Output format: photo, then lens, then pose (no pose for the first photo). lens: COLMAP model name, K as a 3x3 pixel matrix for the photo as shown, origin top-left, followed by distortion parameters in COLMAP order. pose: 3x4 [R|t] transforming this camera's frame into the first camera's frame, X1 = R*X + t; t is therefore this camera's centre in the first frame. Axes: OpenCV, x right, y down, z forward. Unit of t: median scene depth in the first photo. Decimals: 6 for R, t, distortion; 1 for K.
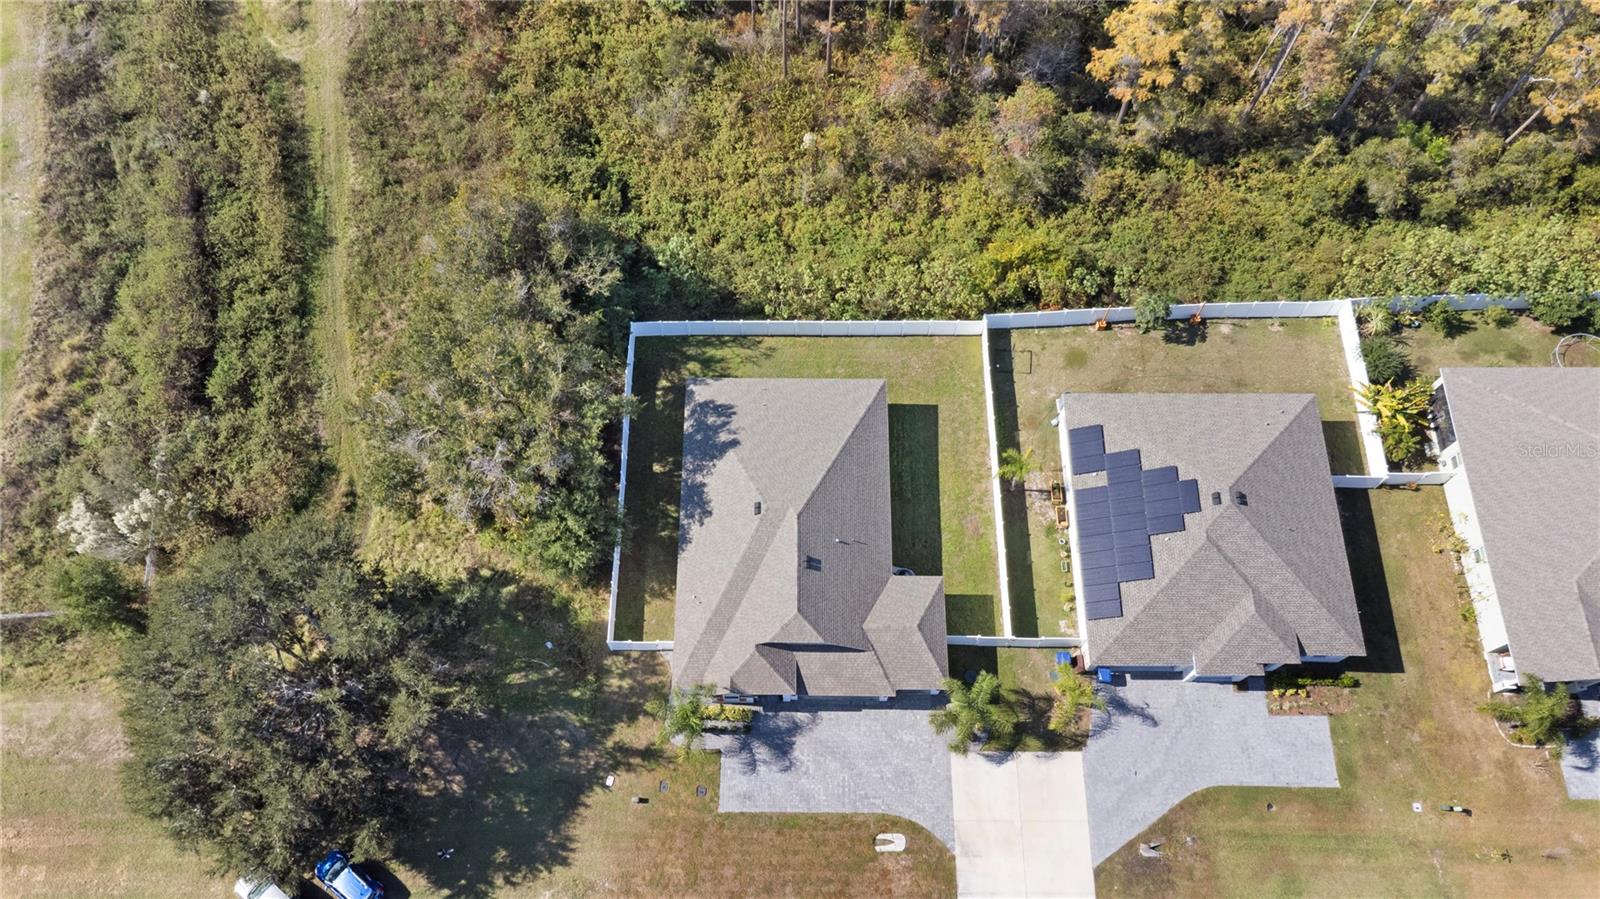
lens RADIAL K [[1191.3, 0, 798.1], [0, 1191.3, 457.4], [0, 0, 1]] dist [0.024513, 0.035536]
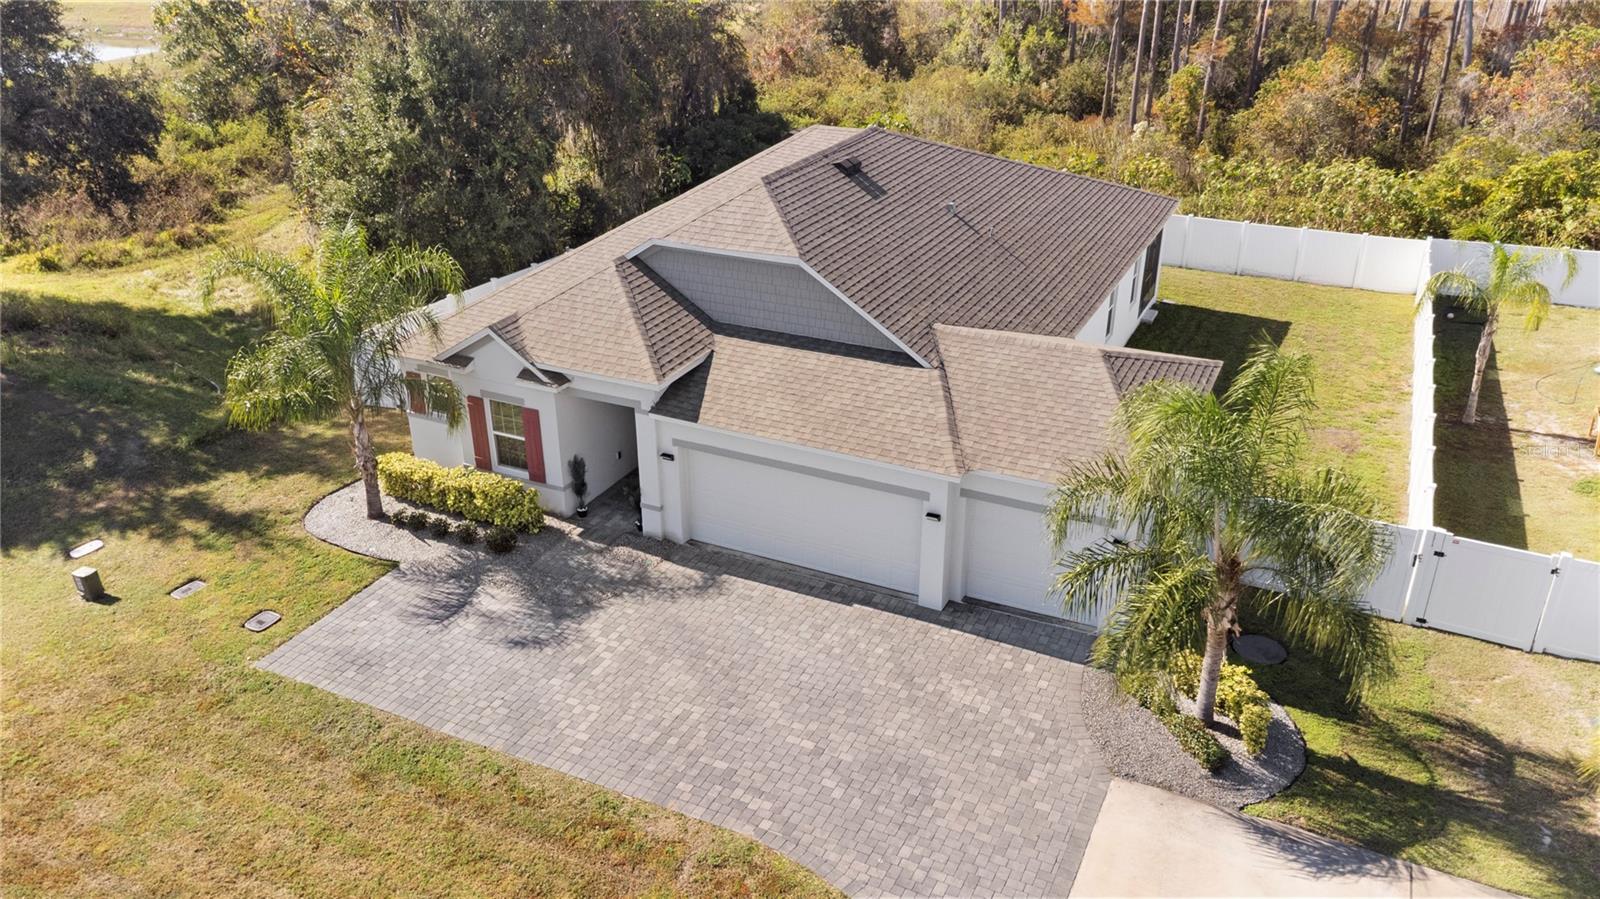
lens RADIAL K [[1191.3, 0, 800.0], [0, 1191.3, 437.8], [0, 0, 1]] dist [0.024513, 0.035536]
pose [[0.900631, 0.178776, -0.396109, 0.142497], [-0.395959, 0.713214, -0.578396, 0.336425], [0.179107, 0.677765, 0.713131, 0.703345]]
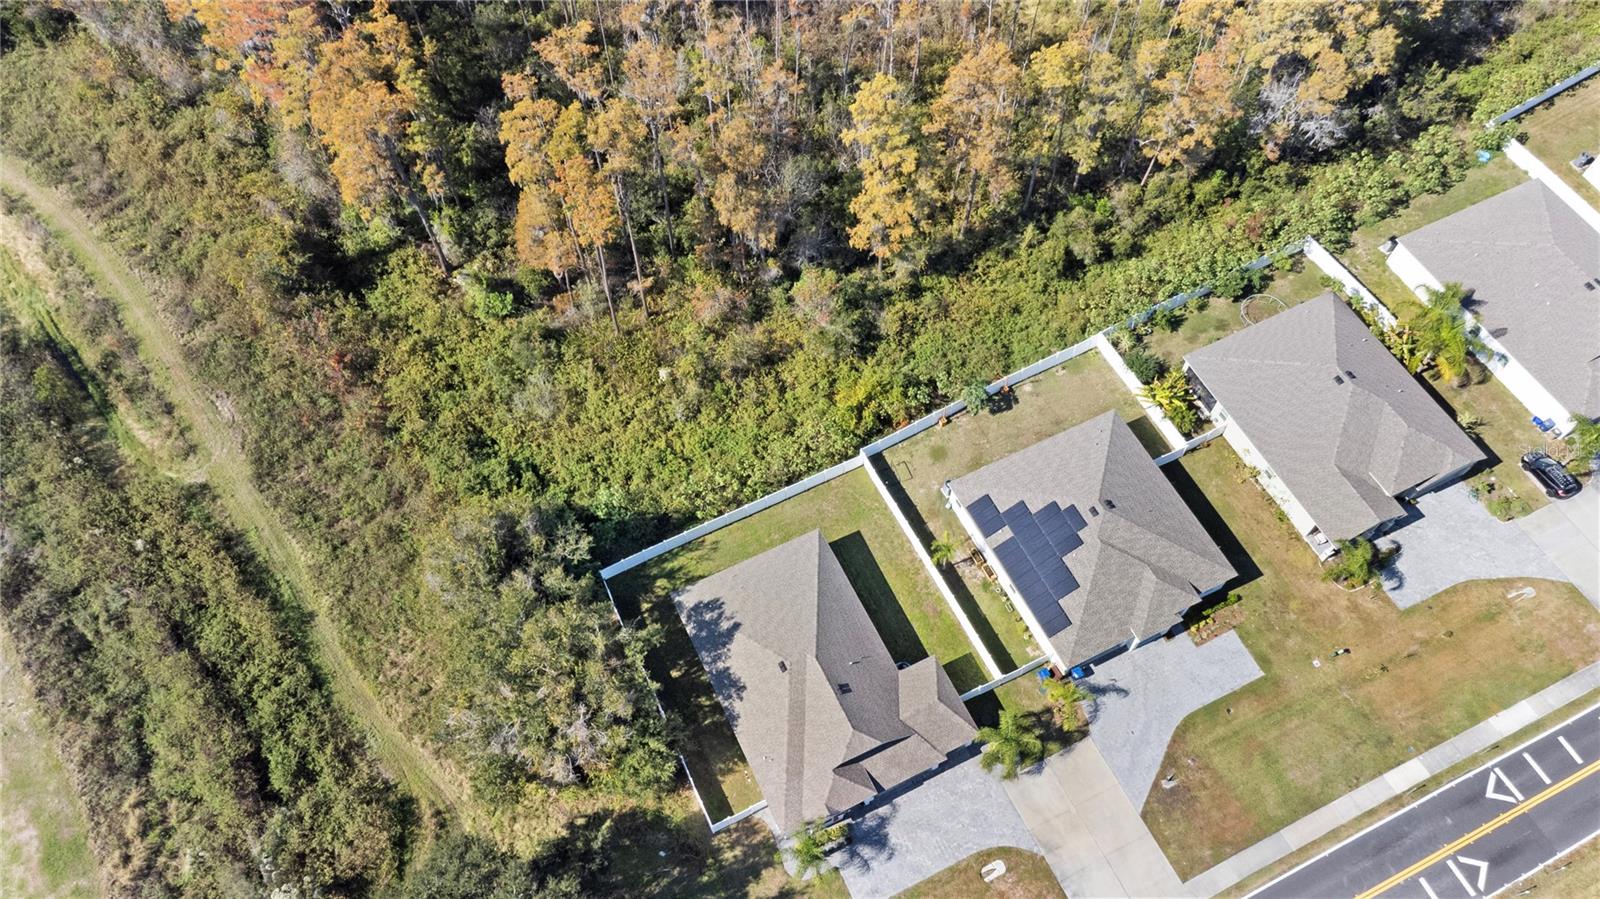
lens RADIAL K [[1191.3, 0, 797.9], [0, 1191.3, 447.2], [0, 0, 1]] dist [0.024513, 0.035536]
pose [[0.896242, -0.387523, 0.215816, -0.180592], [0.410283, 0.909166, -0.071310, -0.063702], [-0.168578, 0.152457, 0.973827, -0.214757]]
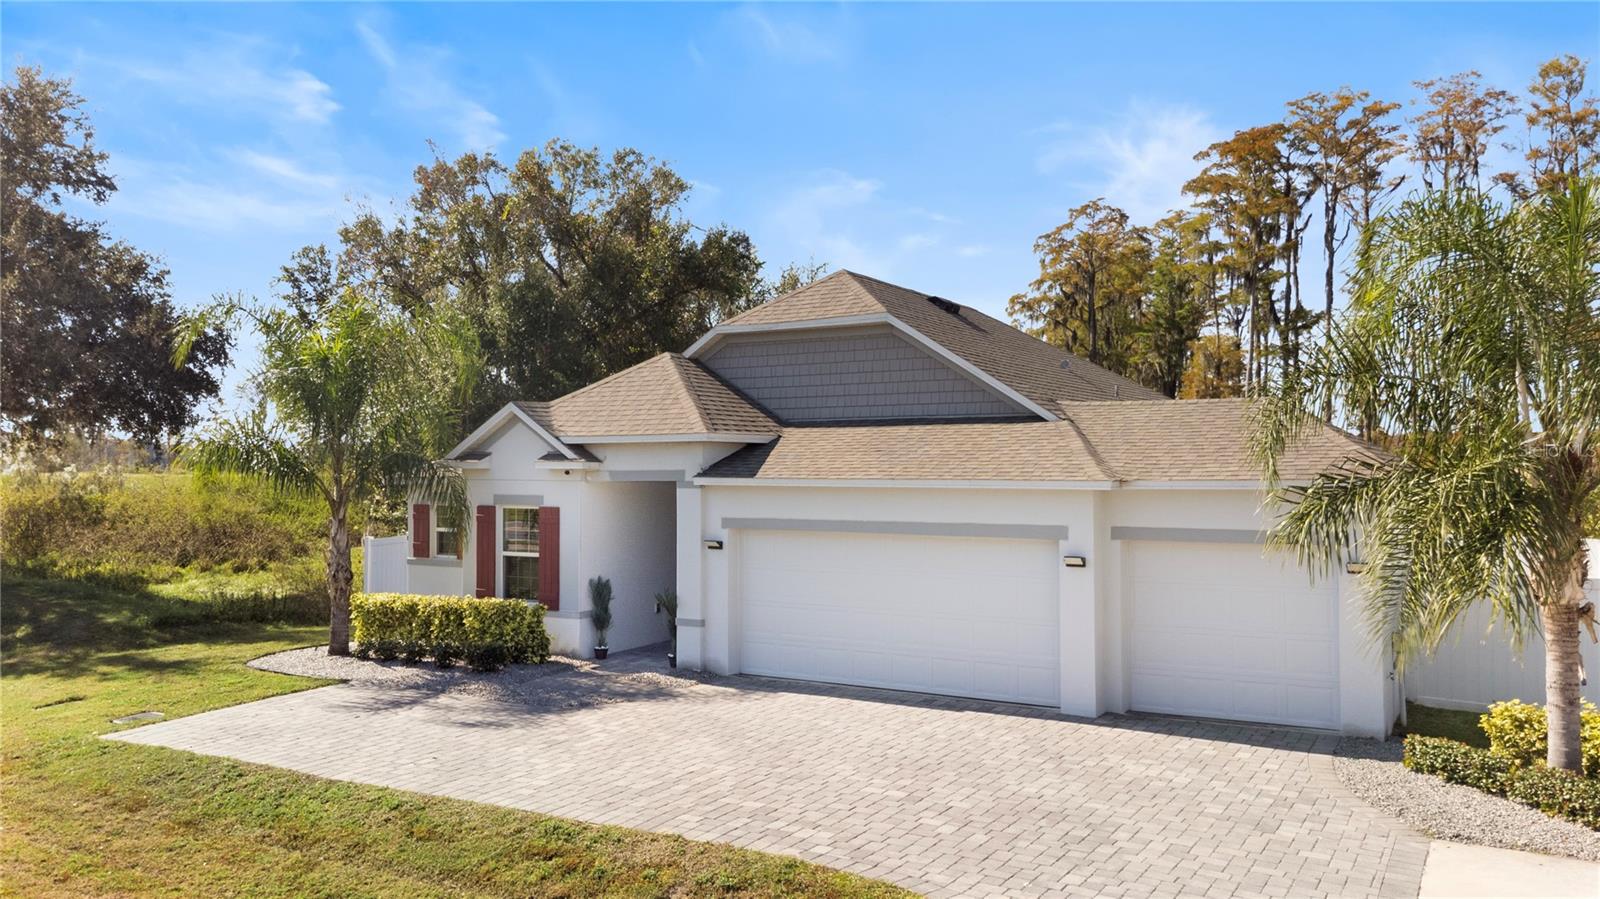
lens RADIAL K [[1191.3, 0, 796.2], [0, 1191.3, 439.7], [0, 0, 1]] dist [0.024513, 0.035536]
pose [[0.860884, -0.015634, -0.508562, 0.125414], [-0.465580, 0.378941, -0.799775, 0.348144], [0.205218, 0.925289, 0.318945, 0.824093]]
